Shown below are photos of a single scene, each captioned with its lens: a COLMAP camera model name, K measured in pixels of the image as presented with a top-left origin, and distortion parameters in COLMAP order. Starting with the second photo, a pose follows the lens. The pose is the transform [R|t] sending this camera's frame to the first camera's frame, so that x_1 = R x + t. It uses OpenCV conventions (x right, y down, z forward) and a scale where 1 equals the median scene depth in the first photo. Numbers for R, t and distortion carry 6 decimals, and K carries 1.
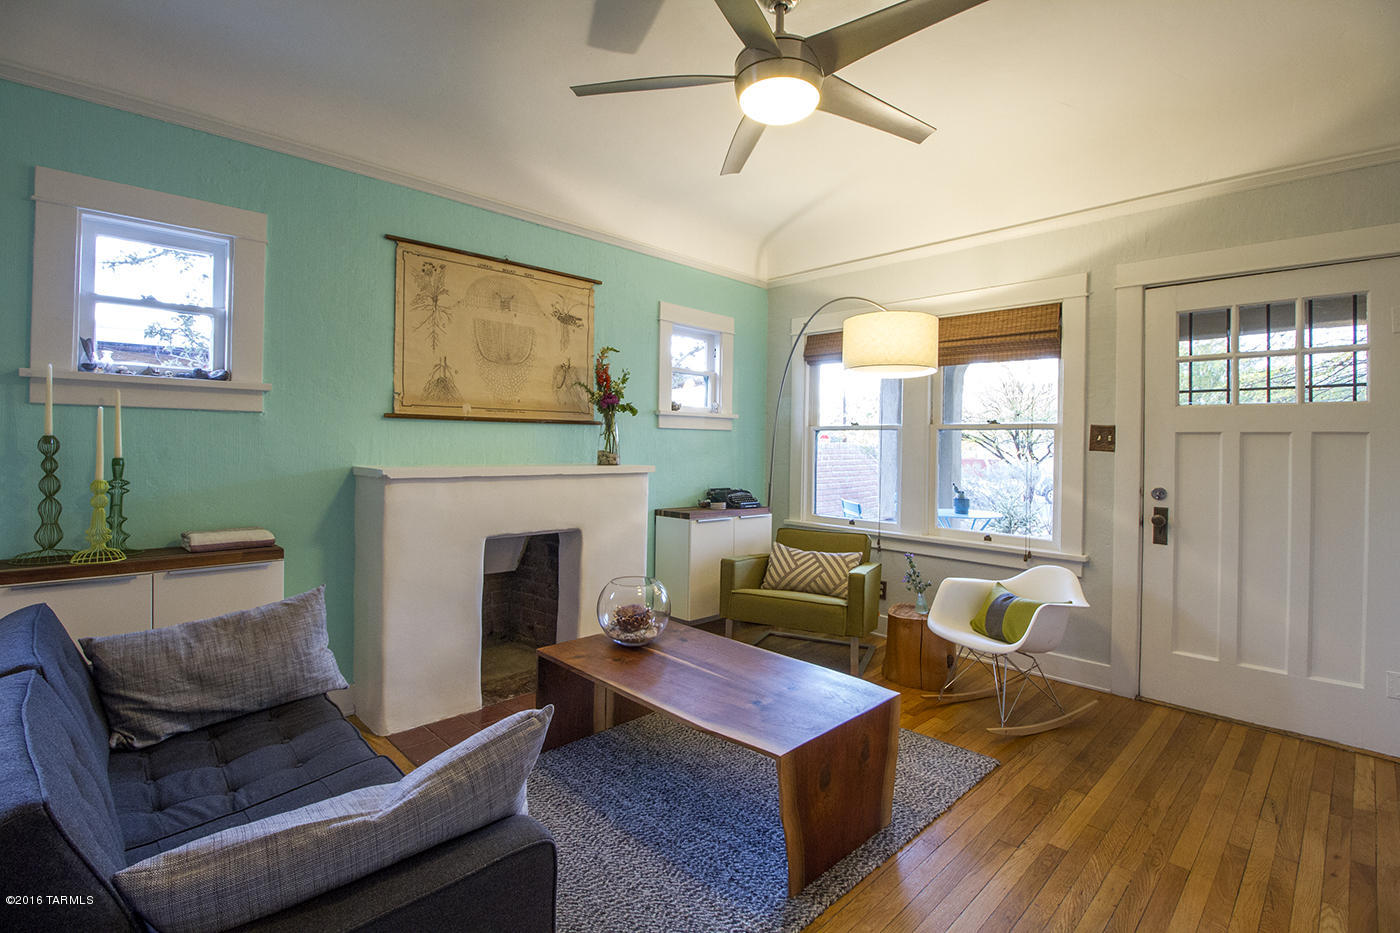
lens RADIAL K [[645.3, 0, 692.3], [0, 645.3, 447.8], [0, 0, 1]] dist [-0.016024, -0.003767]
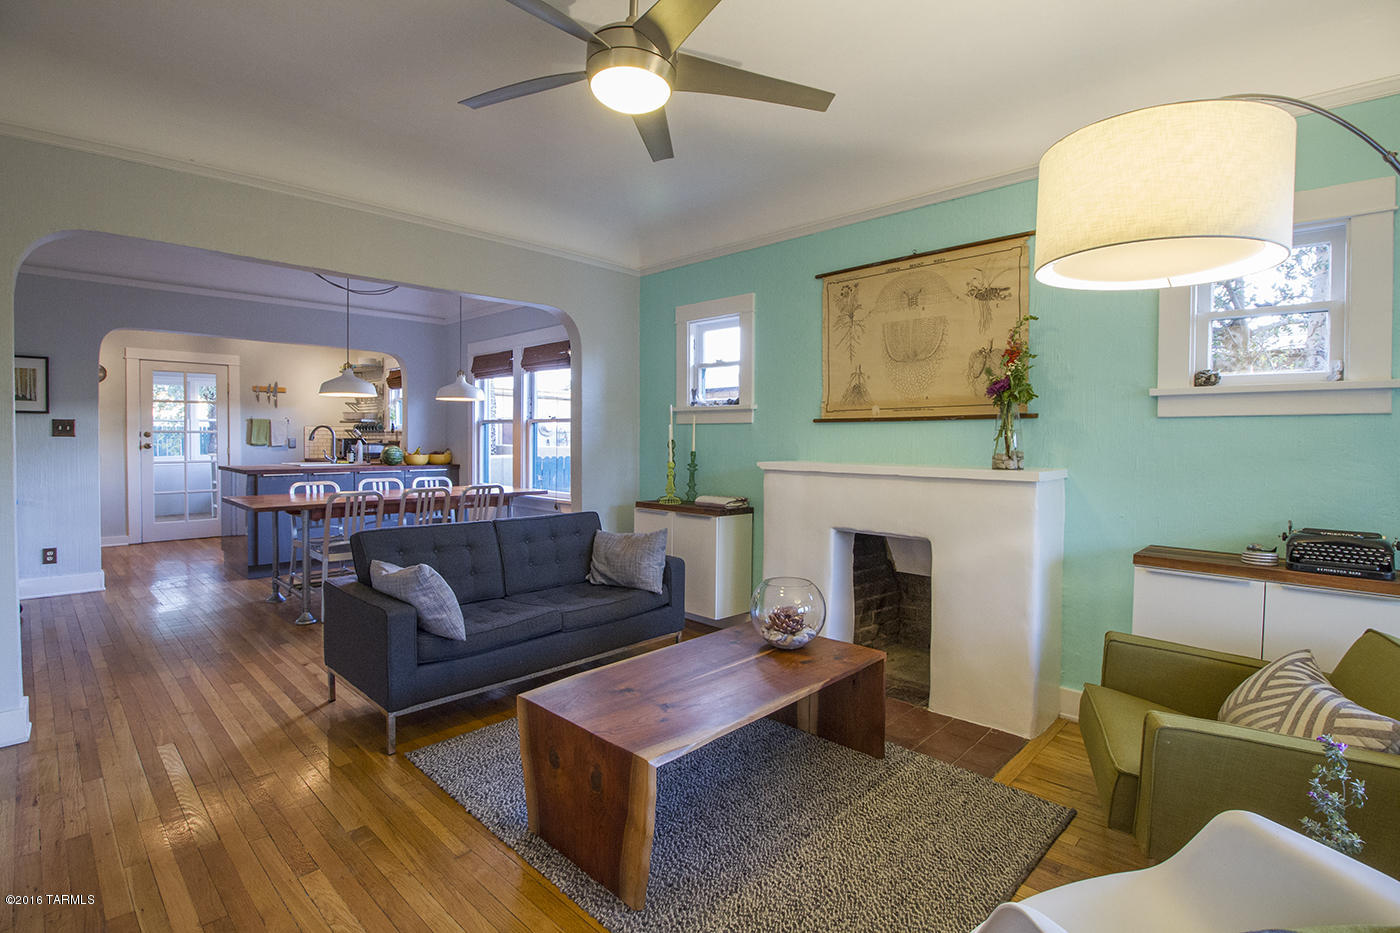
lens RADIAL K [[645.3, 0, 699.0], [0, 645.3, 455.2], [0, 0, 1]] dist [-0.016024, -0.003767]
pose [[0.047338, 0.007073, -0.998854, 0.684179], [-0.012395, 0.999902, 0.006493, 0.009782], [0.998802, 0.012073, 0.047421, 0.645193]]
